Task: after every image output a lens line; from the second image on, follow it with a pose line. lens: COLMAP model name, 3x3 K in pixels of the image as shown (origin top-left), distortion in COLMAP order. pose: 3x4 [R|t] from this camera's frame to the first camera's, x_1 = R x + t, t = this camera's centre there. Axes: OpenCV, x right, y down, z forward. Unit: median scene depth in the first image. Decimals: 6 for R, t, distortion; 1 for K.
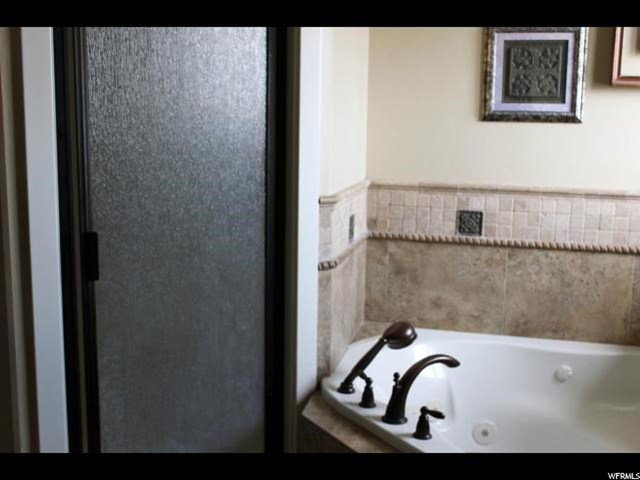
lens RADIAL K [[757.0, 0, 319.0], [0, 757.0, 243.3], [0, 0, 1]] dist [-0.069672, 0.000000]
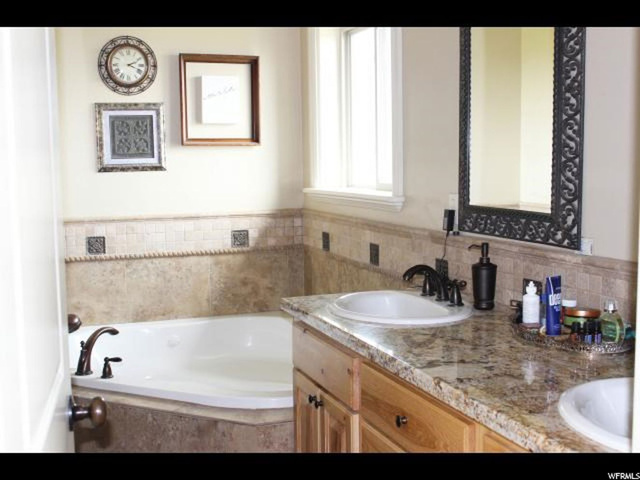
lens RADIAL K [[757.0, 0, 320.7], [0, 757.0, 239.7], [0, 0, 1]] dist [-0.069672, 0.000000]
pose [[0.824674, -0.090223, 0.558365, -0.238054], [0.123454, 0.992106, -0.022025, 0.045698], [-0.551970, 0.087096, 0.829303, -0.387250]]
